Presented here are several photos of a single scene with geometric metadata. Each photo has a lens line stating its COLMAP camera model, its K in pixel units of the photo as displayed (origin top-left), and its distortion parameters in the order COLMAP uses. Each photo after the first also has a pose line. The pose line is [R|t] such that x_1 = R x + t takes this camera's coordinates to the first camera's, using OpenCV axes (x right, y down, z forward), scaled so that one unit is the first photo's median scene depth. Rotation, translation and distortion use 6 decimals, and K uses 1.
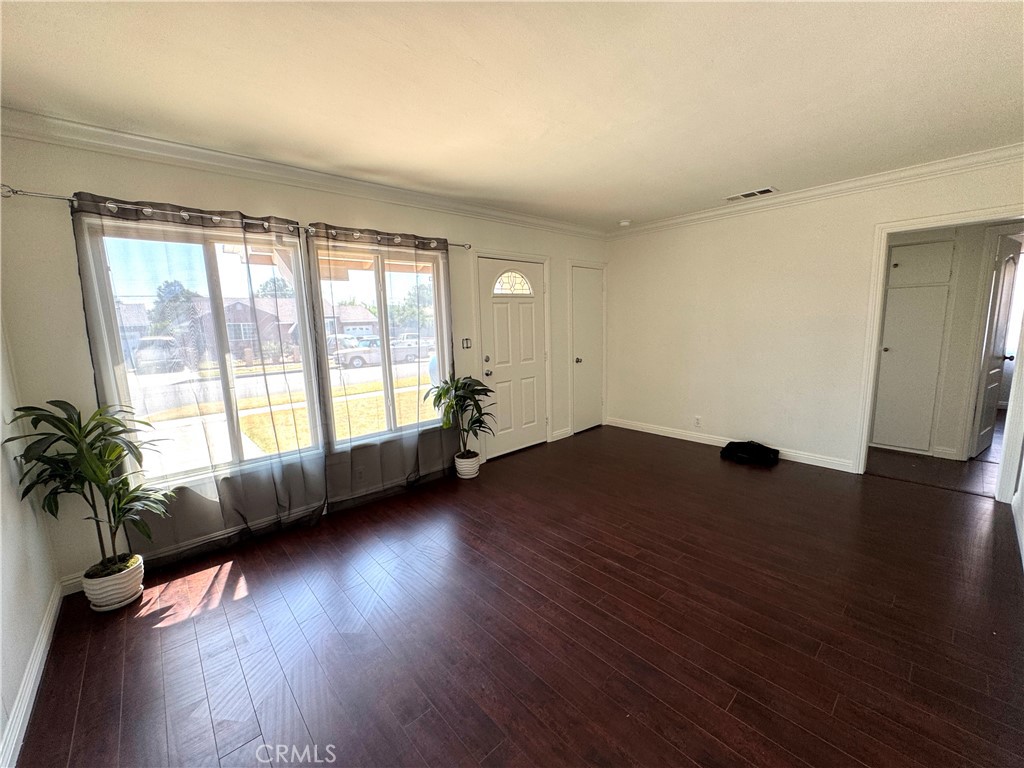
lens RADIAL K [[409.5, 0, 512.8], [0, 409.5, 383.7], [0, 0, 1]] dist [-0.002982, 0.000363]
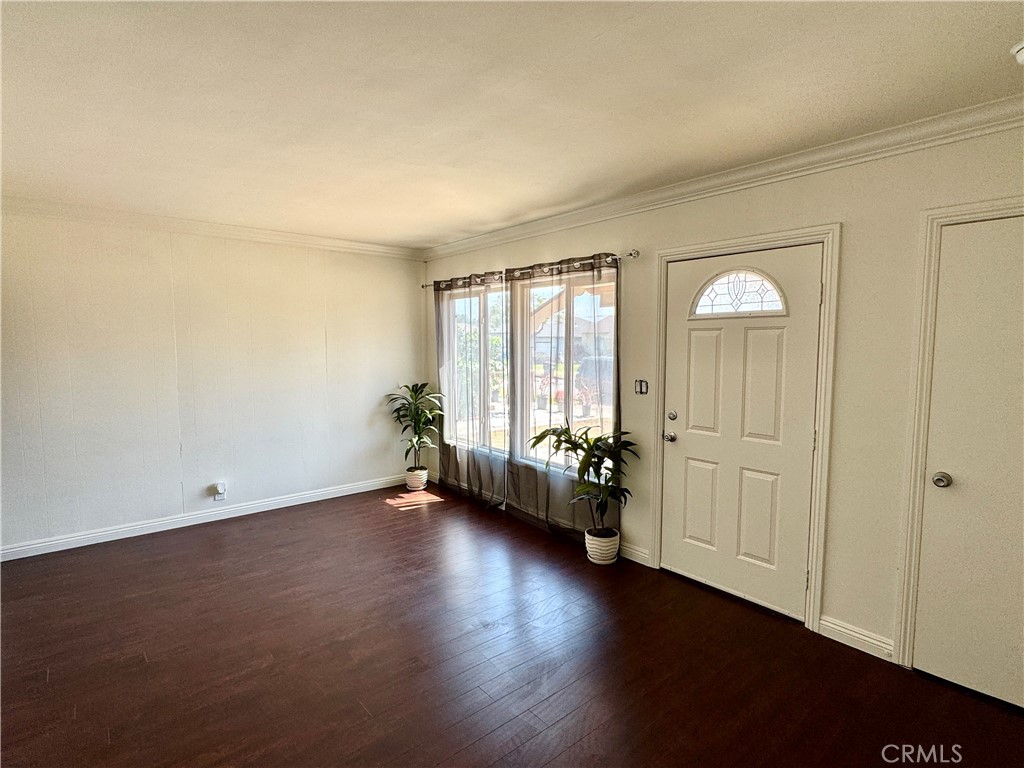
lens RADIAL K [[499.7, 0, 512.0], [0, 499.7, 384.0], [0, 0, 1]] dist [-0.000889, -0.000208]
pose [[-0.016023, 0.106411, -0.994193, 0.761929], [-0.160783, 0.981107, 0.107602, -0.161521], [0.986860, 0.161574, 0.001389, 0.782561]]
